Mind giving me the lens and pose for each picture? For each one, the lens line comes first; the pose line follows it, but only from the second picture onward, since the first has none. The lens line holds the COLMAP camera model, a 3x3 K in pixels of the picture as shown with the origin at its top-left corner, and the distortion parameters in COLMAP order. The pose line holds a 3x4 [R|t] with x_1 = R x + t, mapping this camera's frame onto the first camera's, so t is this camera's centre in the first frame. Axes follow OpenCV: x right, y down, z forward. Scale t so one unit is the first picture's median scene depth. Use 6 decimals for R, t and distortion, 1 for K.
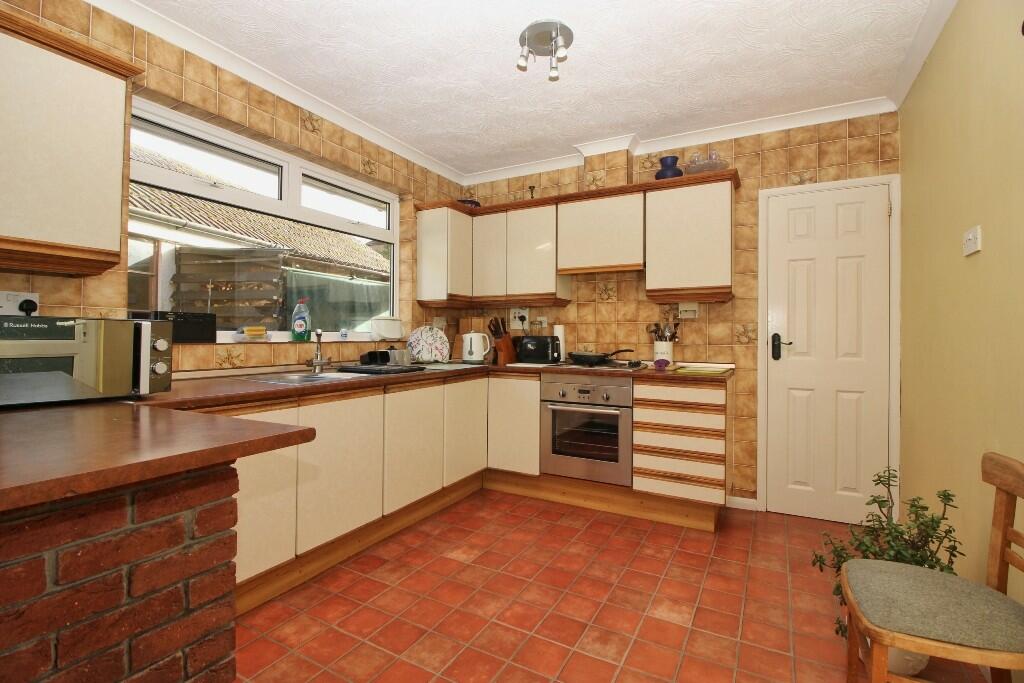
lens RADIAL K [[481.2, 0, 511.7], [0, 481.2, 338.1], [0, 0, 1]] dist [-0.001925, -0.005906]
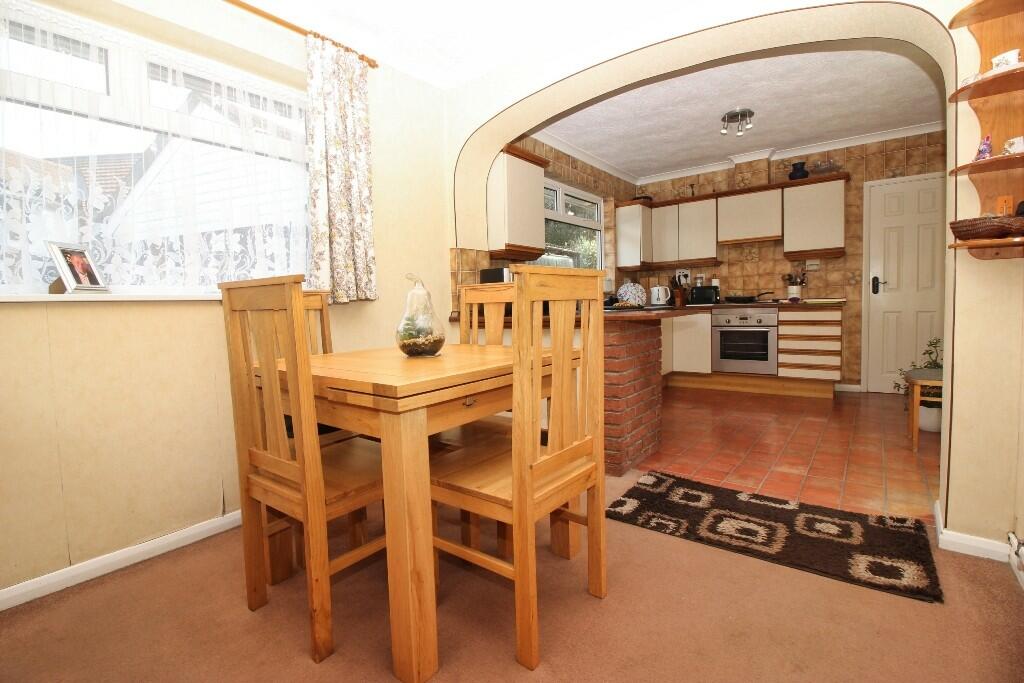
lens RADIAL K [[481.2, 0, 509.4], [0, 481.2, 337.9], [0, 0, 1]] dist [-0.001925, -0.005906]
pose [[0.988433, -0.028223, -0.149009, -0.358986], [0.037716, 0.997409, 0.061265, 0.045348], [0.146894, -0.066176, 0.986936, -0.653330]]
